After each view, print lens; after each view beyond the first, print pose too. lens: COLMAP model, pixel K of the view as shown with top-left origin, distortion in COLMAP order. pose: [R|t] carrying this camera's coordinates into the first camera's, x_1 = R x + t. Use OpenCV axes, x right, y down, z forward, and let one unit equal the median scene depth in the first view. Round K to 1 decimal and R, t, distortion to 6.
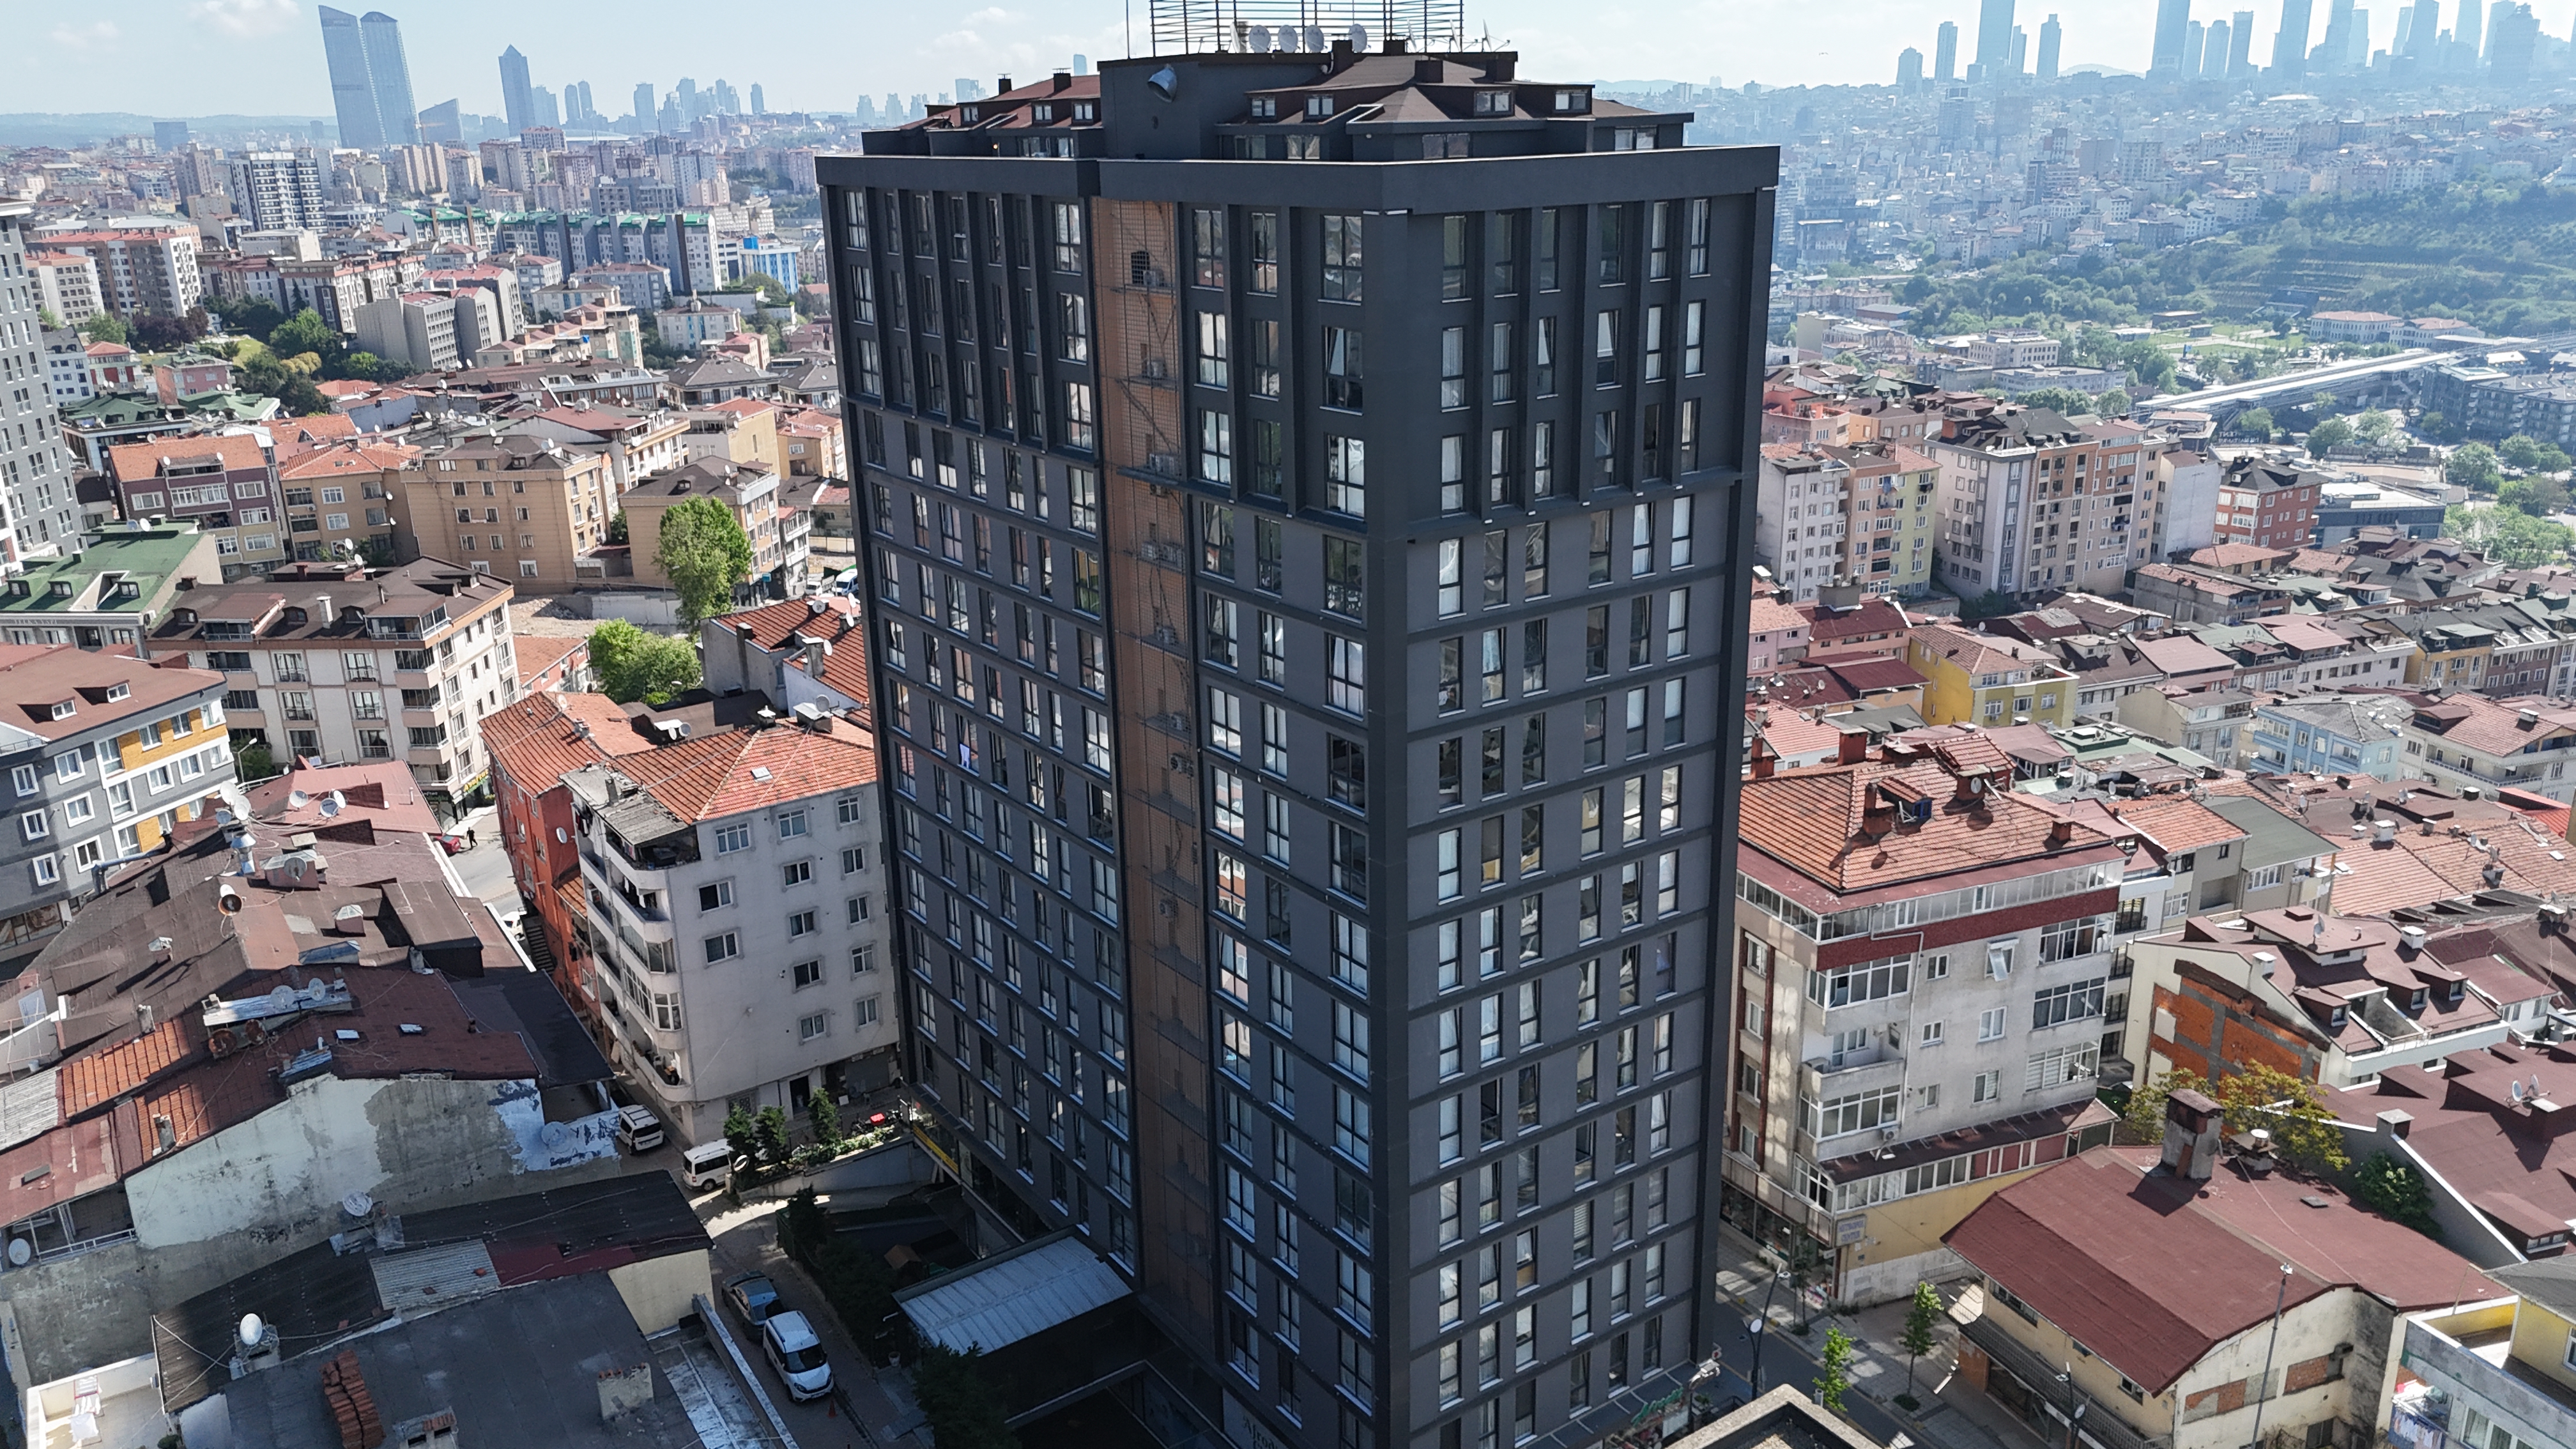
lens RADIAL K [[1928.3, 0, 1287.3], [0, 1928.3, 712.7], [0, 0, 1]] dist [0.068826, -0.067014]
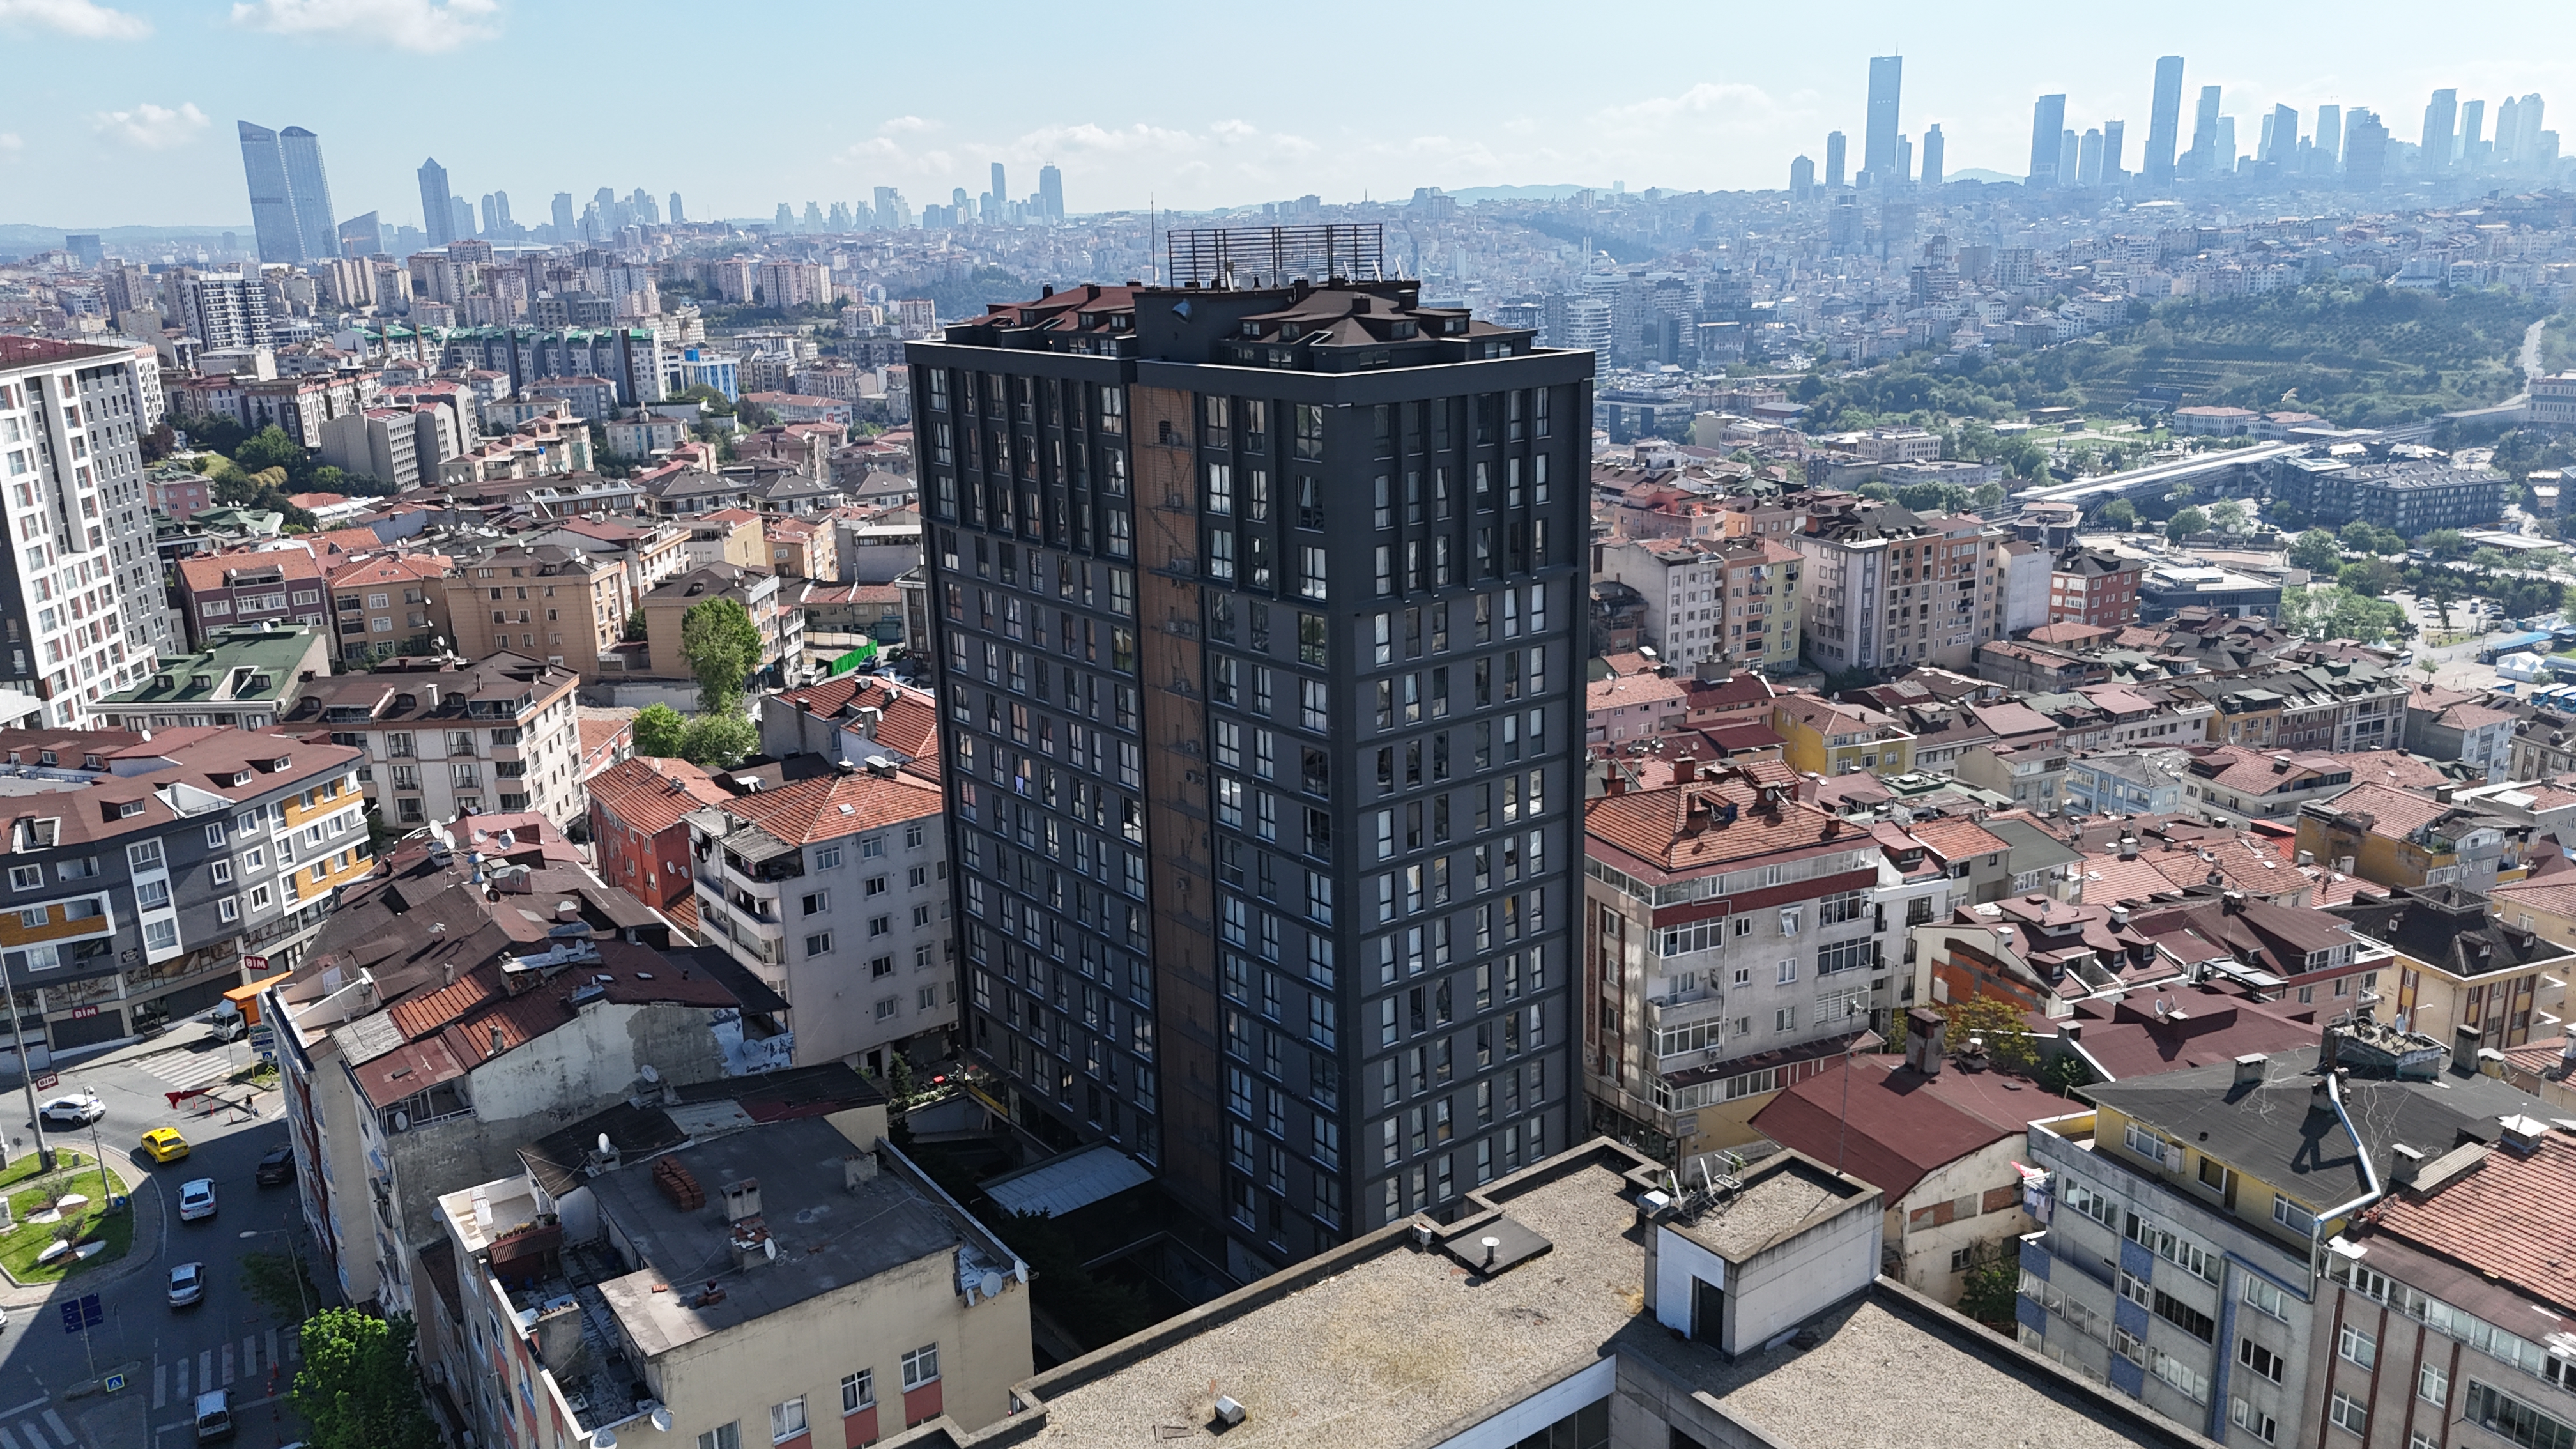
lens RADIAL K [[1928.3, 0, 1289.5], [0, 1928.3, 702.3], [0, 0, 1]] dist [0.068826, -0.067014]
pose [[0.999024, -0.015523, 0.041365, -0.030073], [0.017741, 0.998394, -0.053800, 0.034575], [-0.040463, 0.054481, 0.997695, -0.289966]]
